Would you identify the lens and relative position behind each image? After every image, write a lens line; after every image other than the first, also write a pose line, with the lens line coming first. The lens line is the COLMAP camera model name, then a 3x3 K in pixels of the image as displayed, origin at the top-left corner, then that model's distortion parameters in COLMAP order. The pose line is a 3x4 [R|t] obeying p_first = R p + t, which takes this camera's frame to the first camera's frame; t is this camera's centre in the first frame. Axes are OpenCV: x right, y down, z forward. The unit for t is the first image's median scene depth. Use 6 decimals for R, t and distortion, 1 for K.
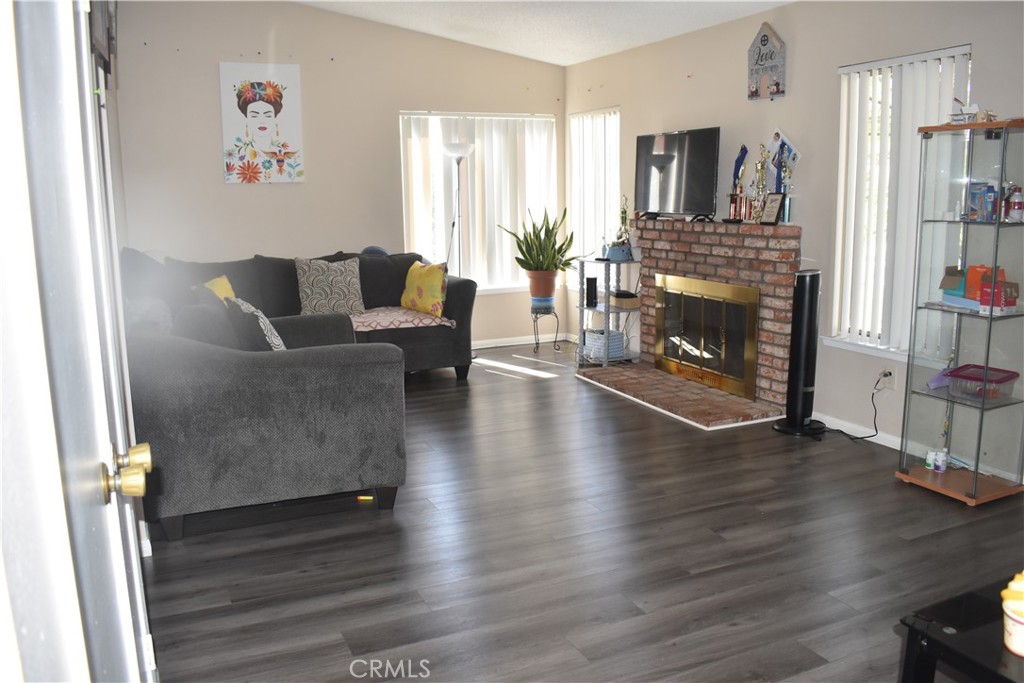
lens RADIAL K [[817.8, 0, 512.0], [0, 817.8, 341.5], [0, 0, 1]] dist [-0.094612, 0.015125]
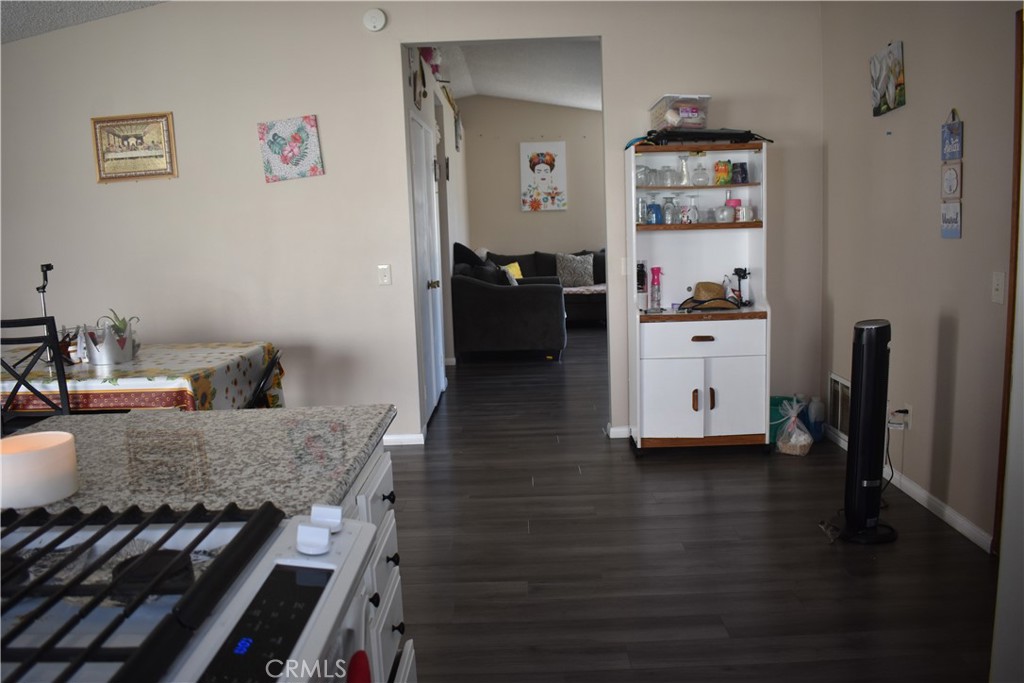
lens RADIAL K [[817.8, 0, 512.0], [0, 817.8, 341.5], [0, 0, 1]] dist [-0.094612, 0.015125]
pose [[0.905234, 0.046862, -0.422322, 0.392021], [-0.053573, 0.998556, -0.004029, 0.097452], [0.421523, 0.026273, 0.906437, -0.620593]]
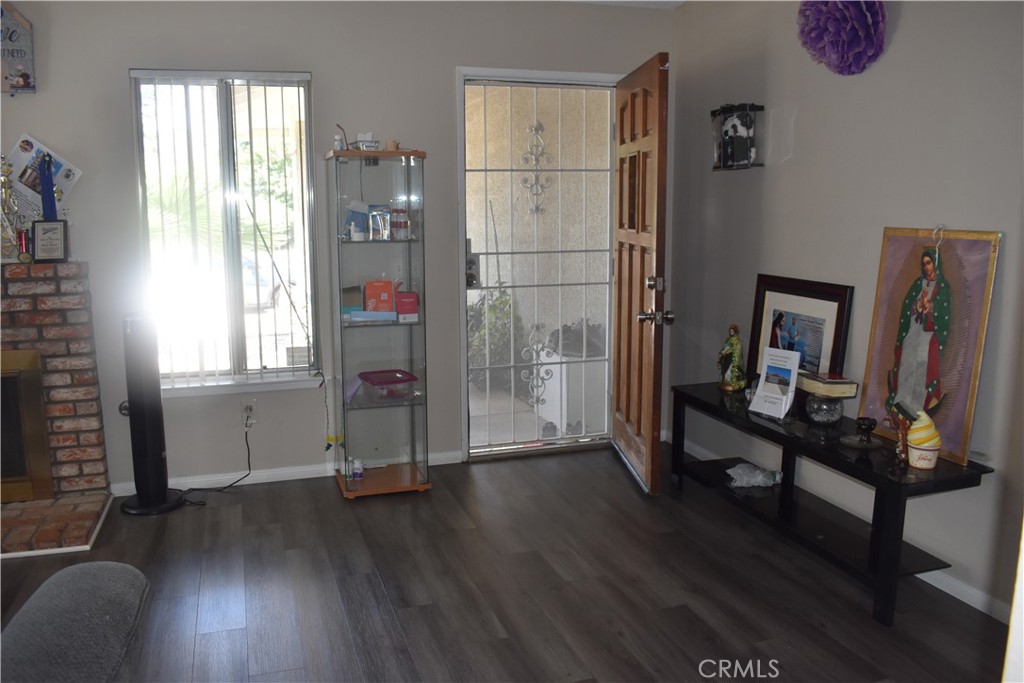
lens RADIAL K [[824.0, 0, 512.0], [0, 824.0, 341.5], [0, 0, 1]] dist [-0.092347, 0.005699]
pose [[0.106206, -0.149404, 0.983056, -0.365423], [0.177974, 0.975539, 0.129034, -0.089367], [-0.978287, 0.161254, 0.130198, 0.480513]]
